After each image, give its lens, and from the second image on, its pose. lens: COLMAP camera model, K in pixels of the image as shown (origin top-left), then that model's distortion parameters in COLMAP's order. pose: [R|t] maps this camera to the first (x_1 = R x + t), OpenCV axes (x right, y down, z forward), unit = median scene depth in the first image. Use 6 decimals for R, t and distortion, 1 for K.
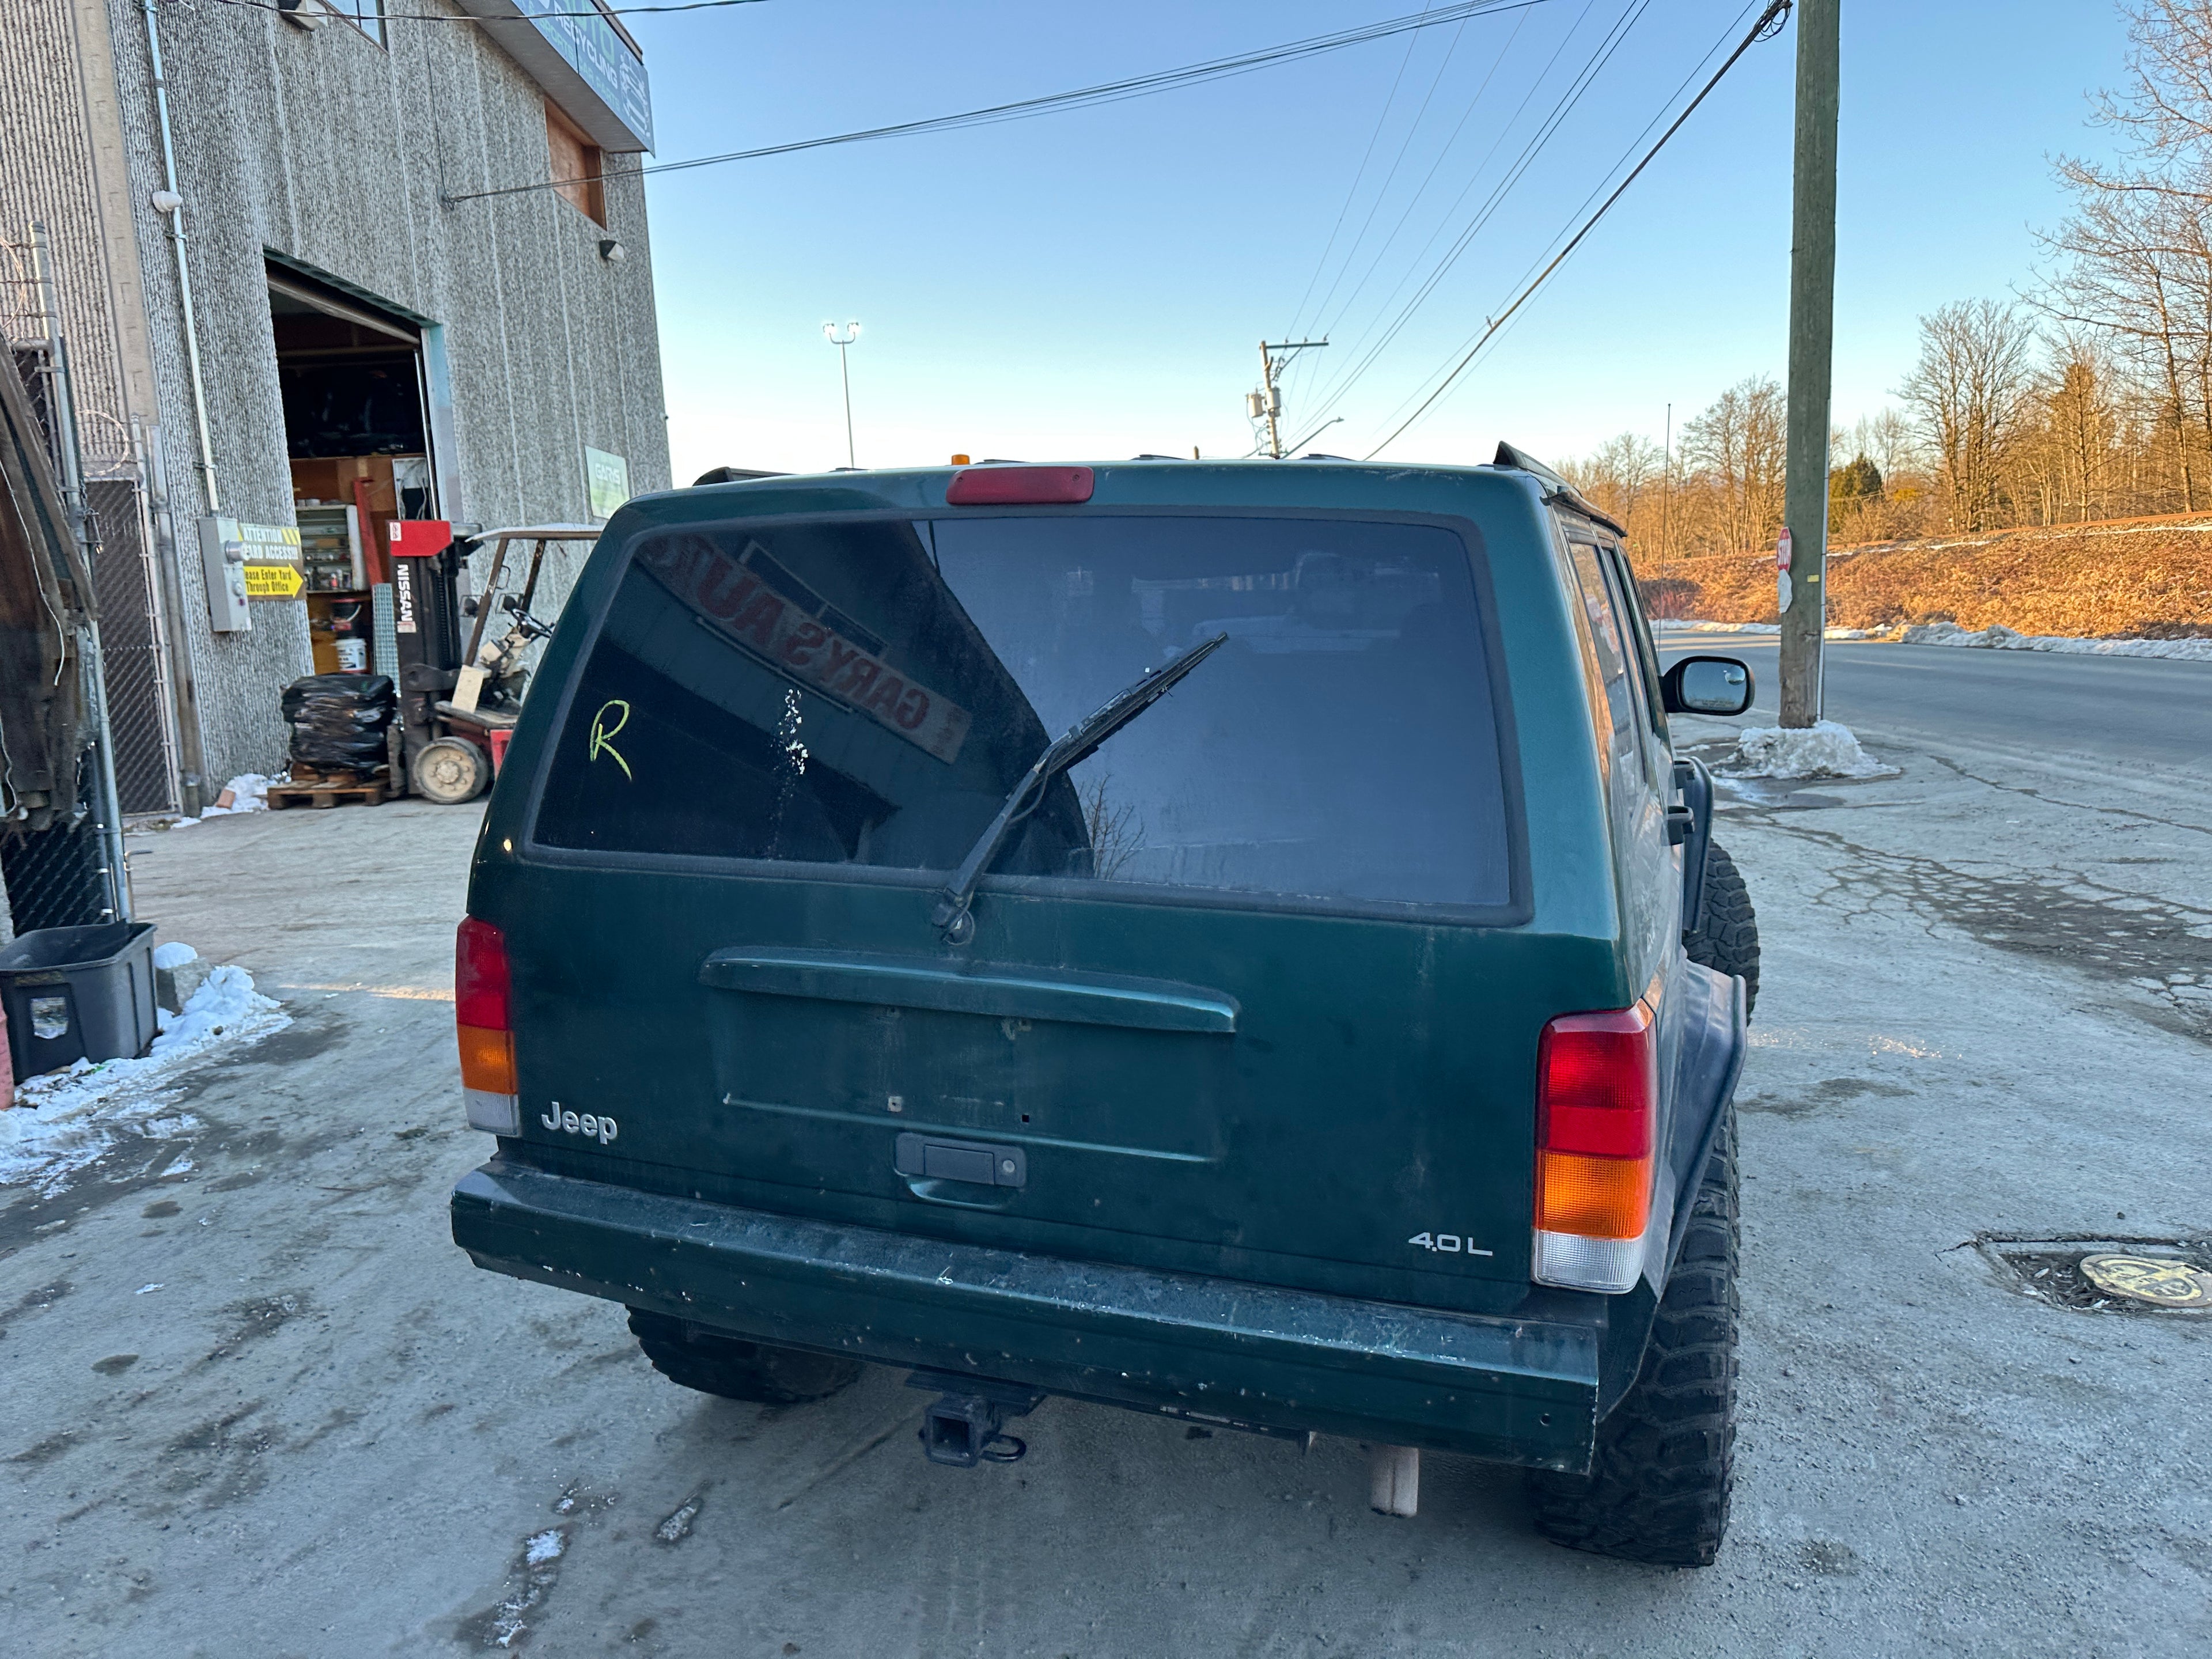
lens RADIAL K [[1565.5, 0, 1112.8], [0, 1565.5, 820.6], [0, 0, 1]] dist [0.005017, -0.007715]
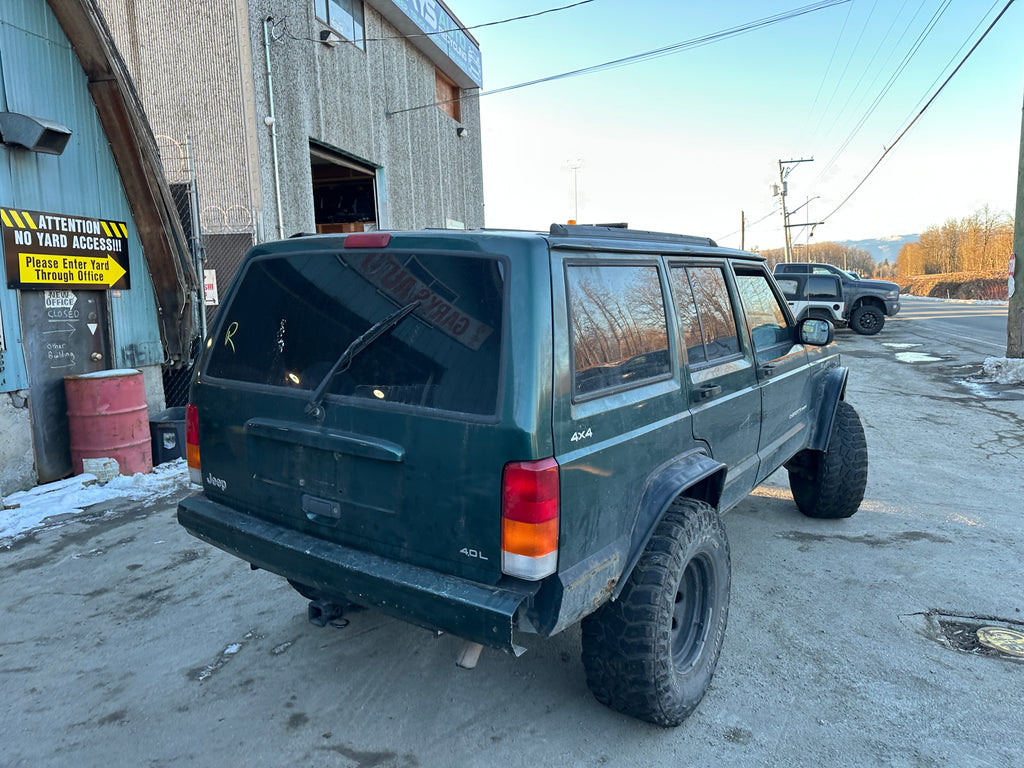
lens RADIAL K [[723.6, 0, 516.7], [0, 723.6, 381.3], [0, 0, 1]] dist [0.007937, -0.009006]
pose [[0.966371, 0.047502, -0.252725, 0.118641], [-0.049188, 0.998789, -0.000354, -0.000588], [0.252403, 0.012773, 0.967538, -0.015513]]
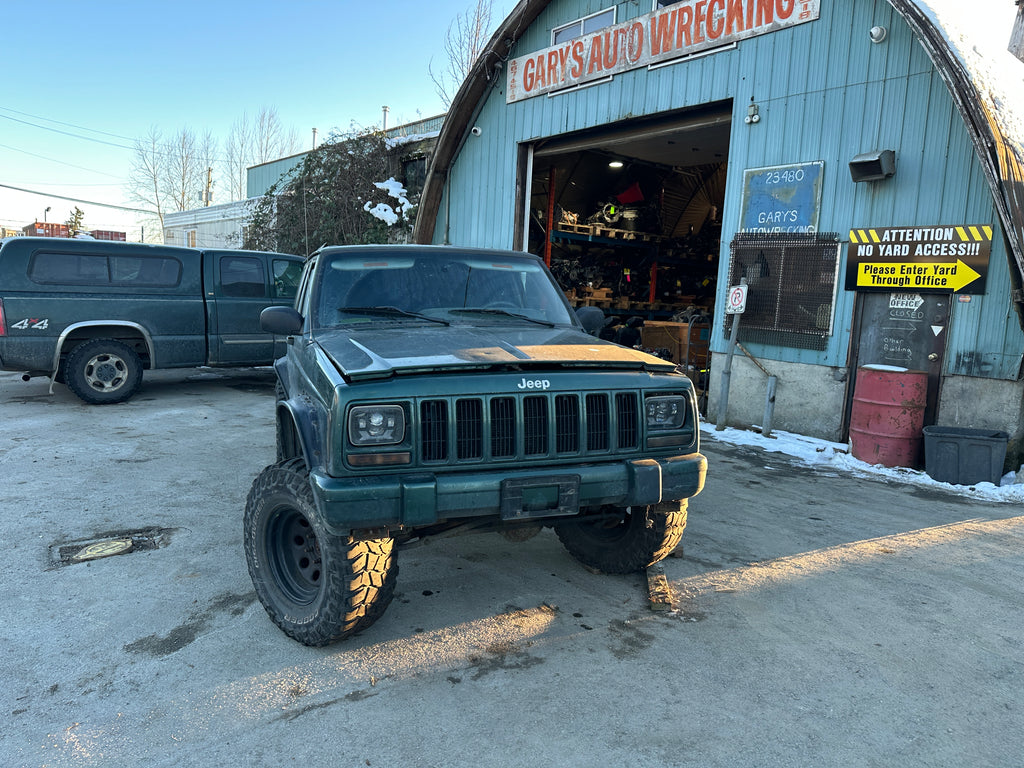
lens RADIAL K [[722.1, 0, 508.4], [0, 722.1, 382.5], [0, 0, 1]] dist [0.045234, -0.066397]
pose [[-0.790129, 0.080653, -0.607612, 0.359096], [-0.095845, 0.962853, 0.252442, -0.136798], [0.605401, 0.257698, -0.753048, 0.942647]]
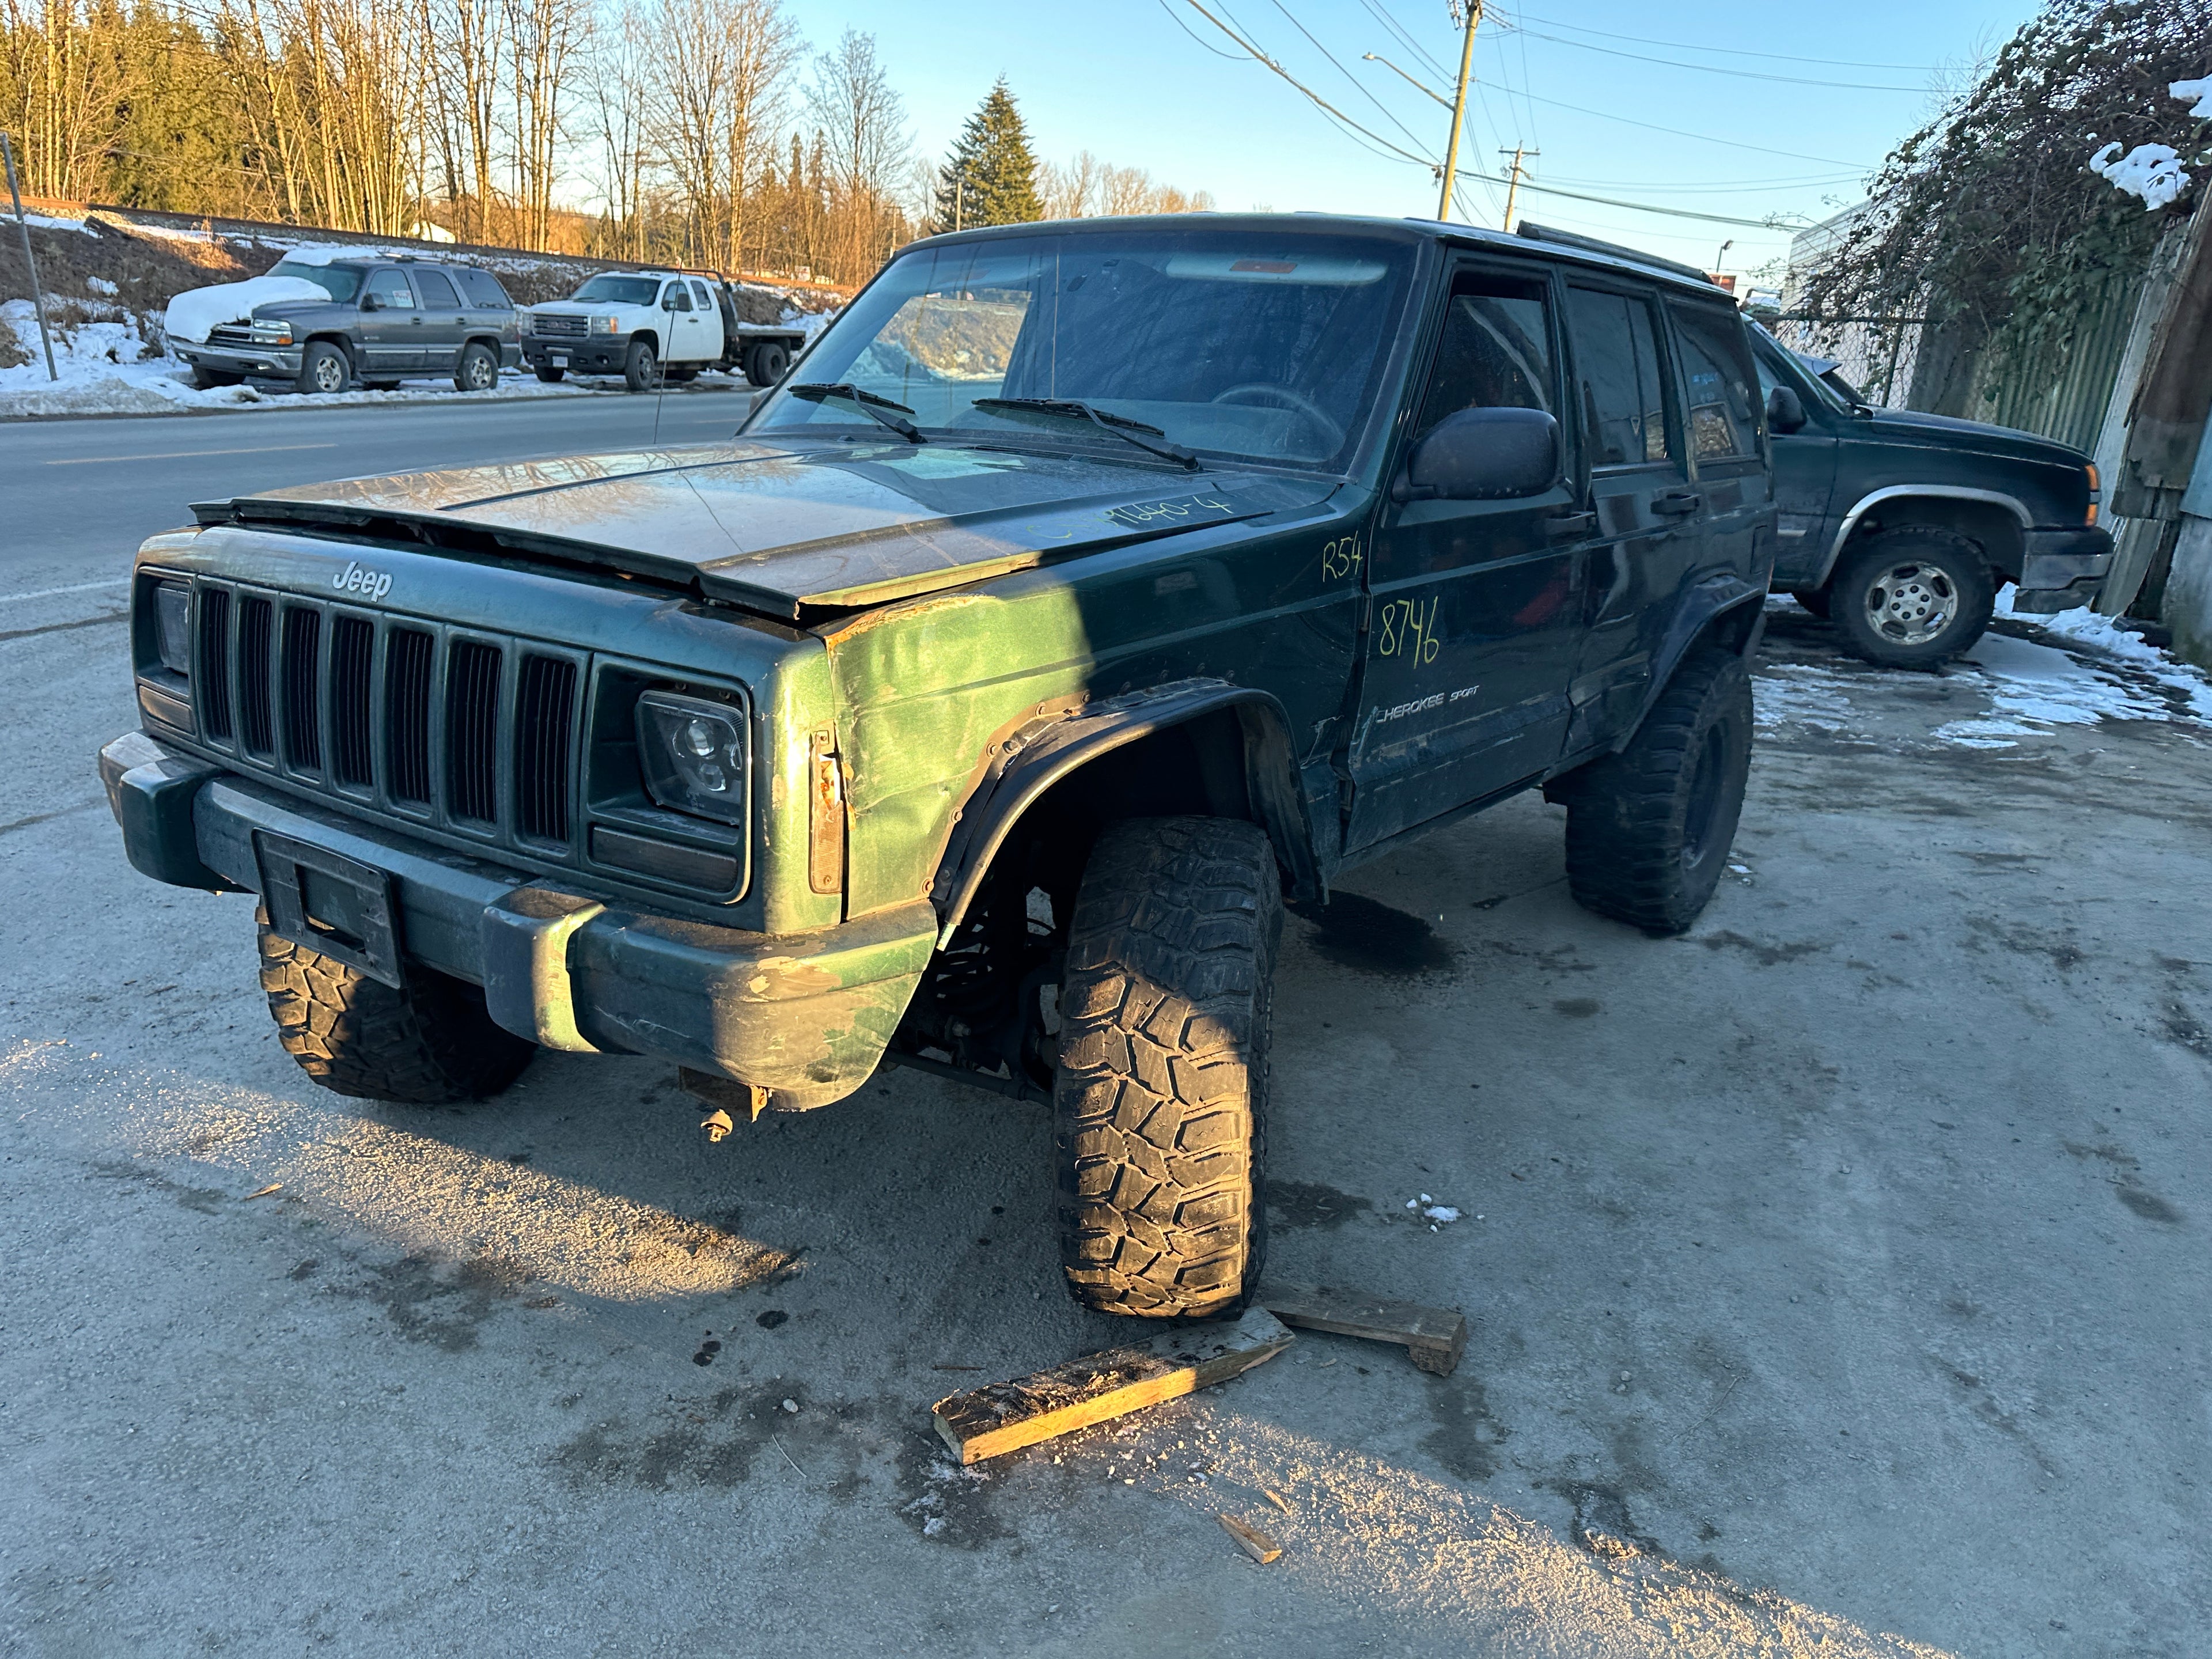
lens RADIAL K [[1551.9, 0, 1100.7], [0, 1551.9, 824.7], [0, 0, 1]] dist [0.031967, -0.044506]
pose [[-0.959875, -0.095867, 0.263532, -0.034692], [0.021217, 0.912230, 0.409129, -0.116338], [-0.279624, 0.398304, -0.873593, 0.896333]]
